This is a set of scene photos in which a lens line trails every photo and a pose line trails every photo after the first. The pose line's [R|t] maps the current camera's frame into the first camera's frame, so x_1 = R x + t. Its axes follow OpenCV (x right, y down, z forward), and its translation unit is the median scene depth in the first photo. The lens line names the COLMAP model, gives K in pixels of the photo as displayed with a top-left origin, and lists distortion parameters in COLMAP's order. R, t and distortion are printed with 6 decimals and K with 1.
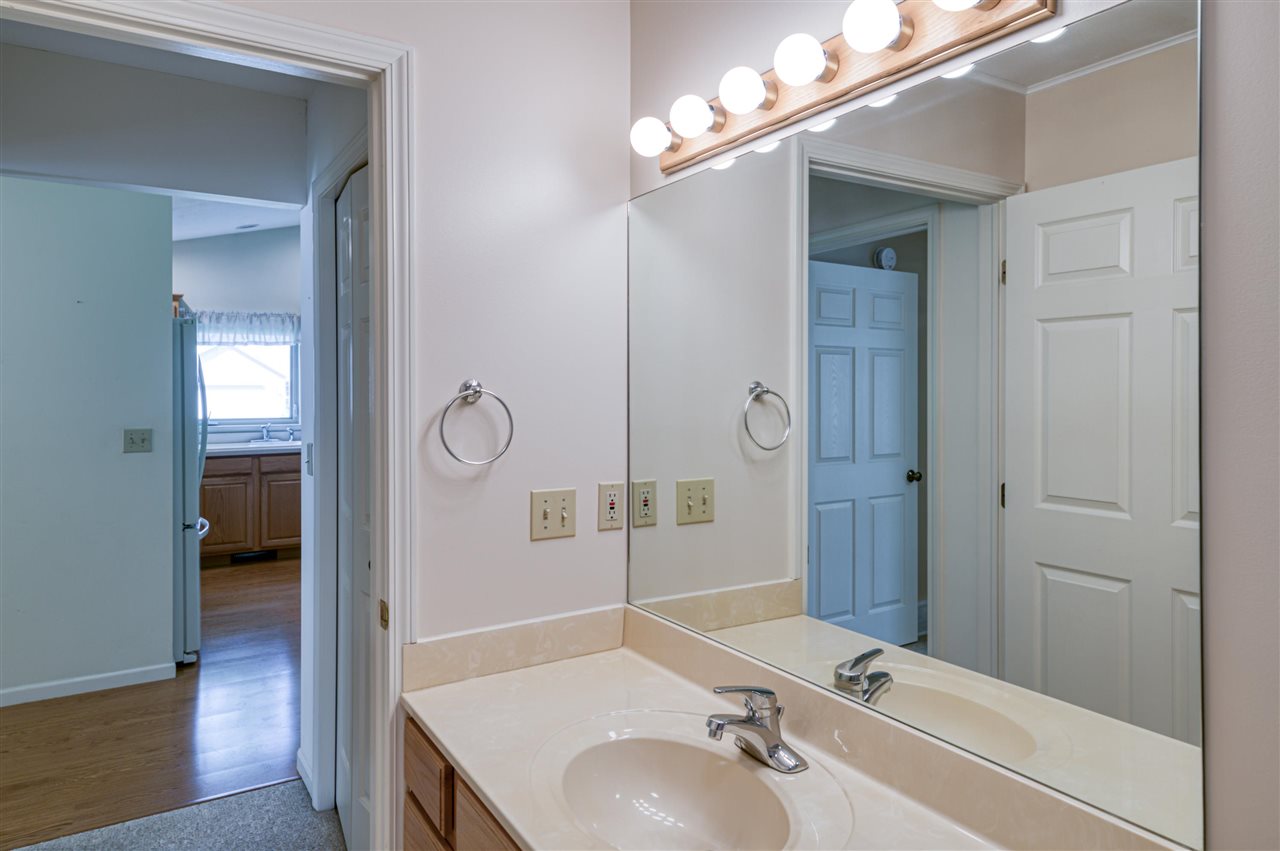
lens RADIAL K [[796.3, 0, 637.2], [0, 796.3, 391.7], [0, 0, 1]] dist [0.049959, 0.000978]
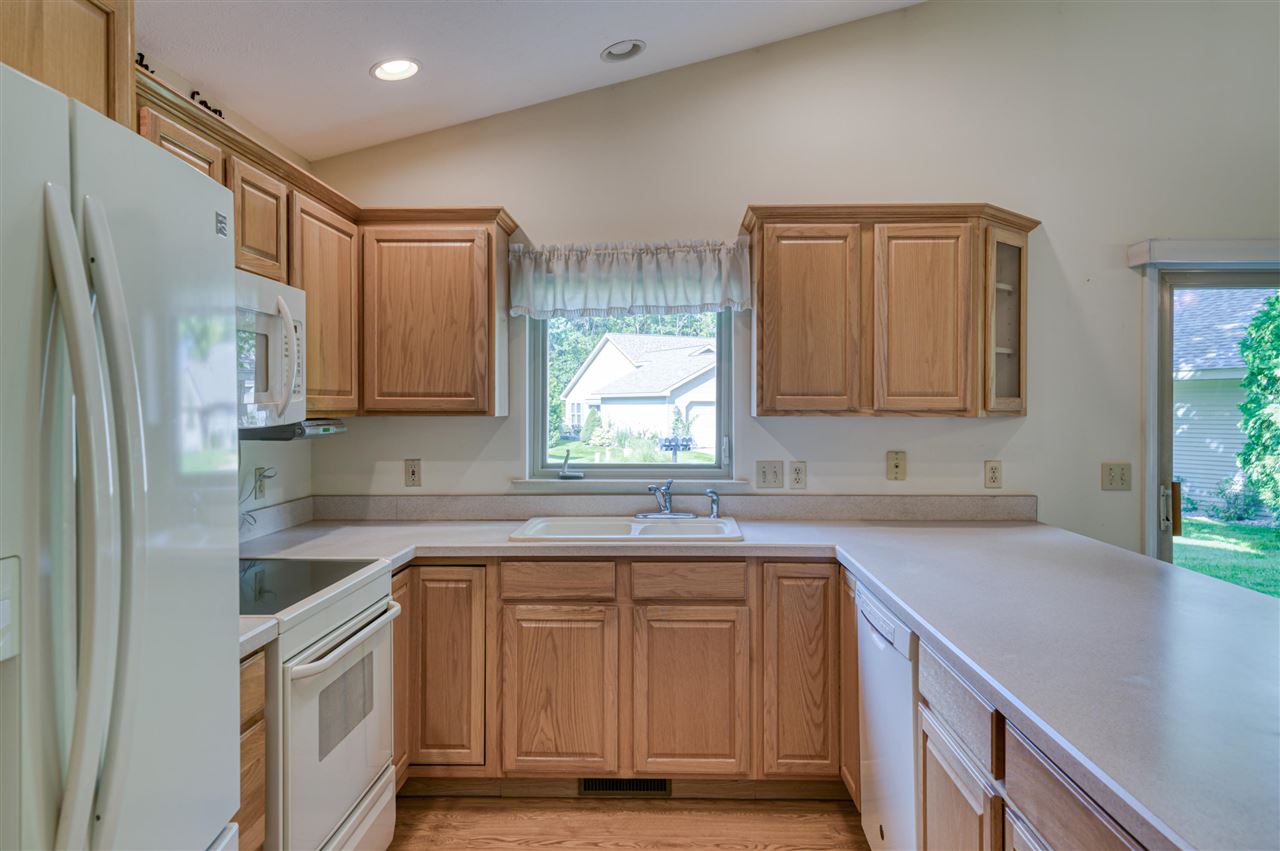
lens RADIAL K [[868.4, 0, 643.9], [0, 868.4, 419.6], [0, 0, 1]] dist [-0.000526, 0.000281]
pose [[0.834164, 0.003864, -0.551503, -0.189236], [-0.000222, 0.999978, 0.006671, 0.001878], [0.551517, -0.005443, 0.834146, 0.562096]]
